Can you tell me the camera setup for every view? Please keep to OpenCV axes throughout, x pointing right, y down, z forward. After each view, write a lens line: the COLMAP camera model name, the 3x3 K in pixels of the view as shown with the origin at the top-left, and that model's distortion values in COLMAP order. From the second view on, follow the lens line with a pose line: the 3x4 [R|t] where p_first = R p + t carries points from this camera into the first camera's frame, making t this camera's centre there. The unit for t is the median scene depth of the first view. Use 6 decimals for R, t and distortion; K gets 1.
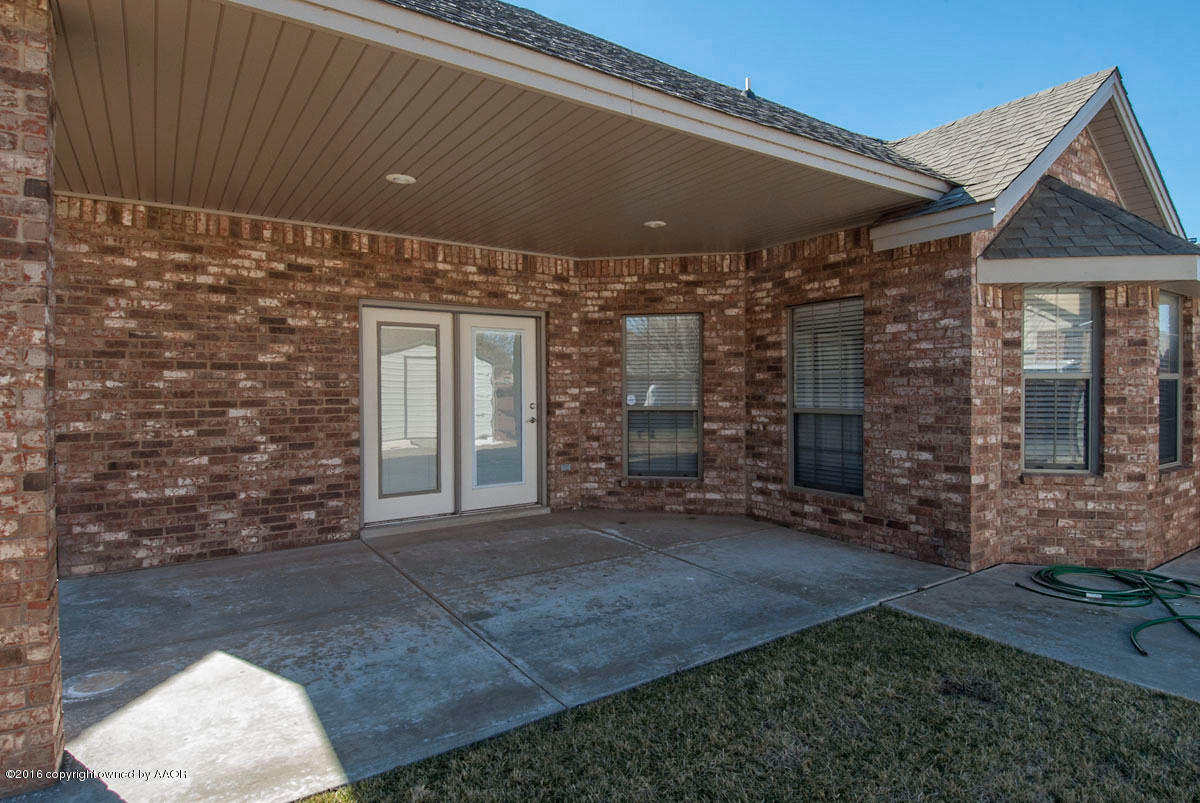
lens RADIAL K [[639.2, 0, 605.4], [0, 639.2, 393.2], [0, 0, 1]] dist [0.049340, -0.056787]
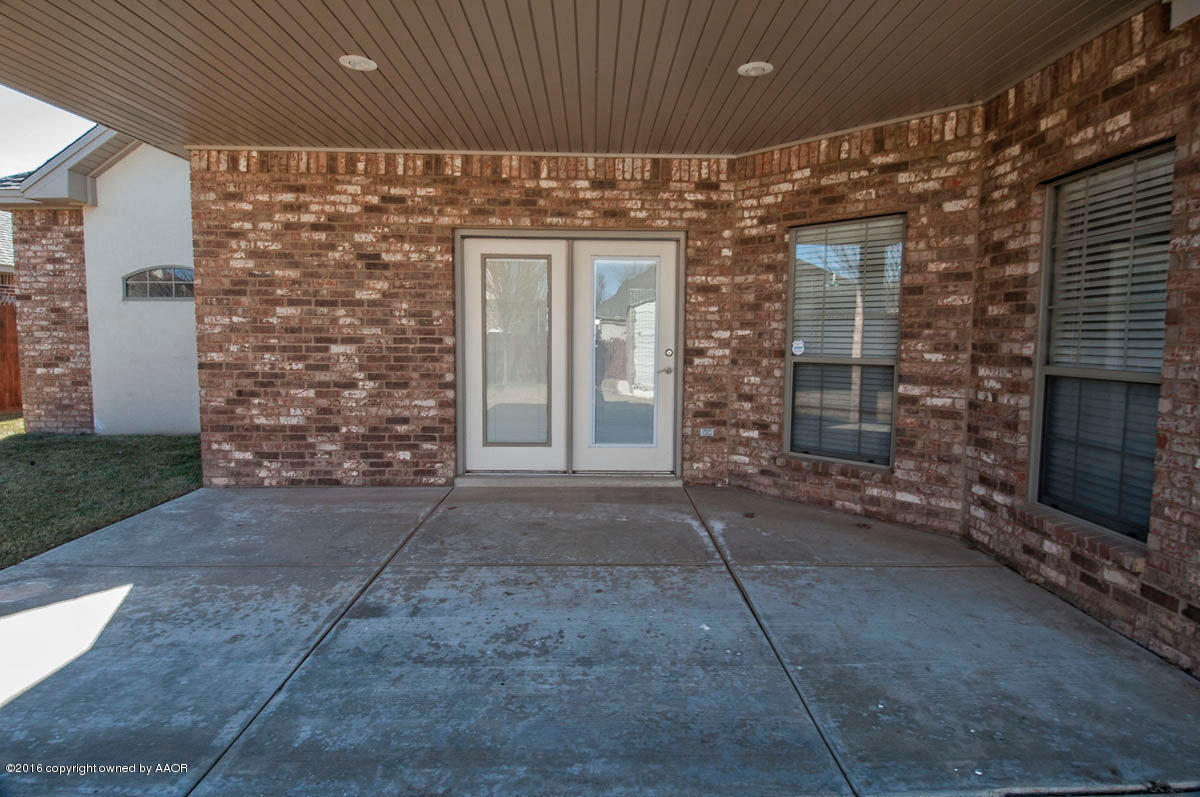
lens RADIAL K [[624.5, 0, 605.3], [0, 624.5, 389.6], [0, 0, 1]] dist [0.047370, -0.051024]
pose [[0.836822, 0.057904, -0.544404, 0.269861], [-0.018638, 0.996828, 0.077377, 0.007694], [0.547158, -0.054605, 0.835246, 0.322725]]
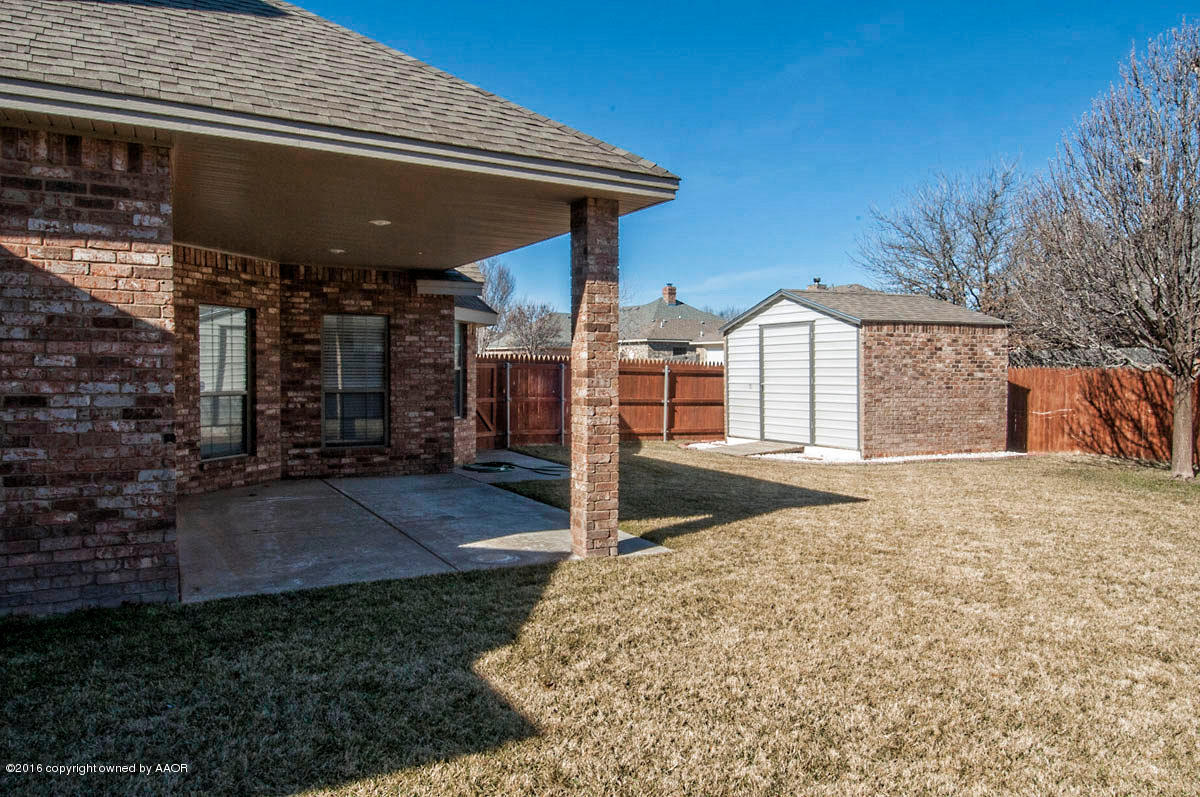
lens RADIAL K [[825.5, 0, 601.5], [0, 825.5, 396.3], [0, 0, 1]] dist [0.053981, -0.058421]
pose [[0.114882, -0.029885, 0.992930, -1.345436], [0.004393, 0.999553, 0.029577, -0.011153], [-0.993369, 0.000964, 0.114962, 0.225745]]
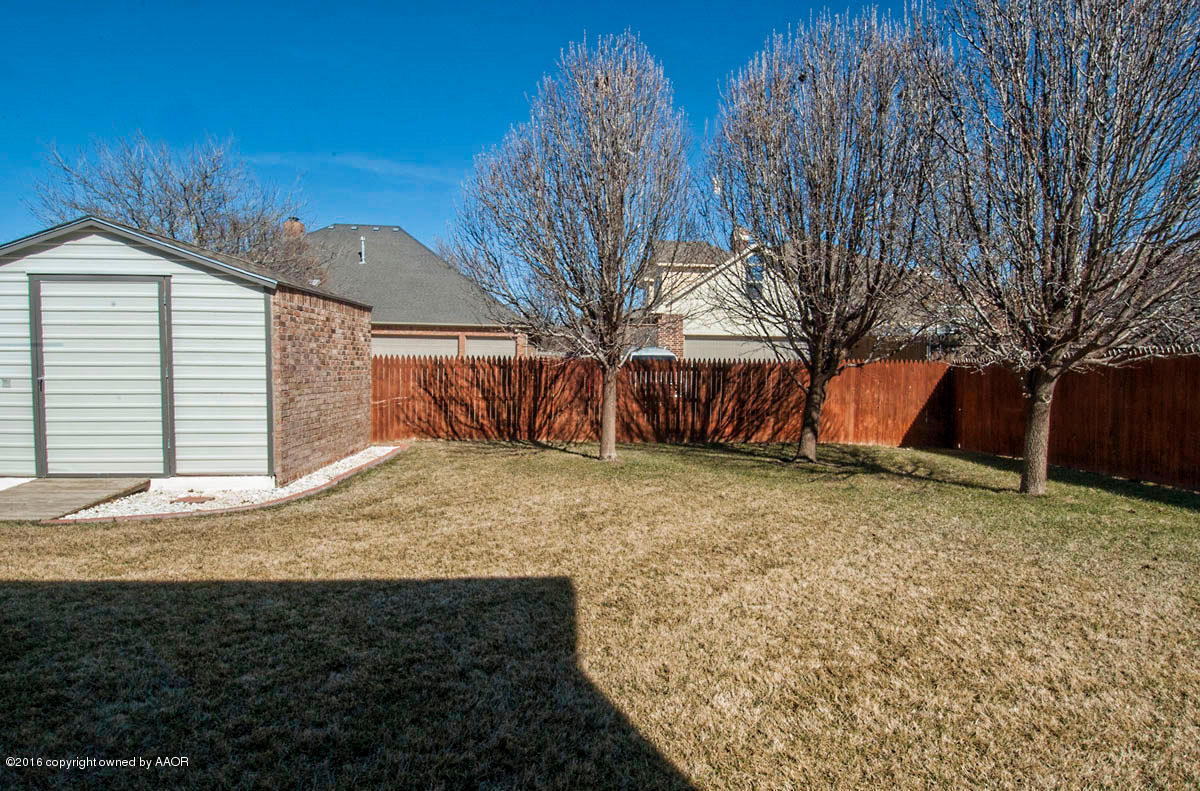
lens RADIAL K [[628.2, 0, 602.5], [0, 628.2, 383.6], [0, 0, 1]] dist [0.047372, -0.053627]
pose [[-0.860559, -0.024924, 0.508741, -0.206226], [-0.006261, 0.999244, 0.038364, -0.011283], [-0.509312, 0.029829, -0.860065, 0.465428]]
